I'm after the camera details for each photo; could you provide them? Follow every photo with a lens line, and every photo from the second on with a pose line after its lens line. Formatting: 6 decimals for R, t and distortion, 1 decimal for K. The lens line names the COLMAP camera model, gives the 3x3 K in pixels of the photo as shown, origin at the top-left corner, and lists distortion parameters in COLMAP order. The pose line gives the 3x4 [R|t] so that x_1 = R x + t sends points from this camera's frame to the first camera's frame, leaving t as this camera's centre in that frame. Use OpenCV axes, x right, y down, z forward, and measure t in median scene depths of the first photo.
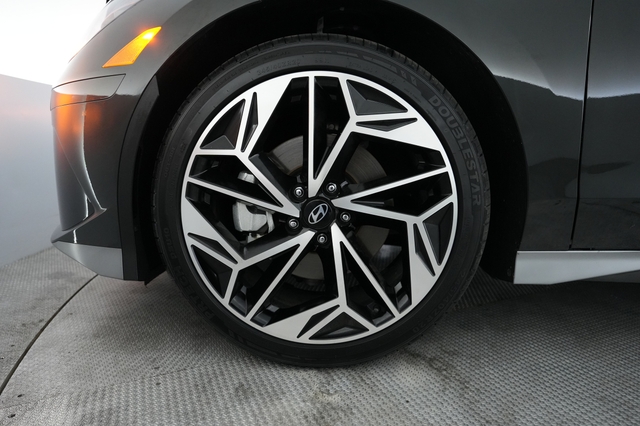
lens RADIAL K [[402.8, 0, 317.6], [0, 402.8, 214.6], [0, 0, 1]] dist [0.005522, -0.000638]
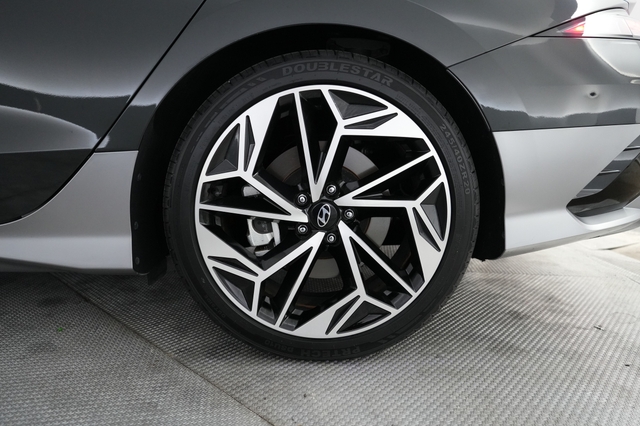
lens RADIAL K [[448.5, 0, 319.2], [0, 448.5, 217.7], [0, 0, 1]] dist [-0.011673, -0.000439]
pose [[0.980747, -0.187639, 0.054092, -0.078956], [0.188738, 0.981898, -0.015922, 0.020674], [-0.050125, 0.025825, 0.998409, -0.195405]]
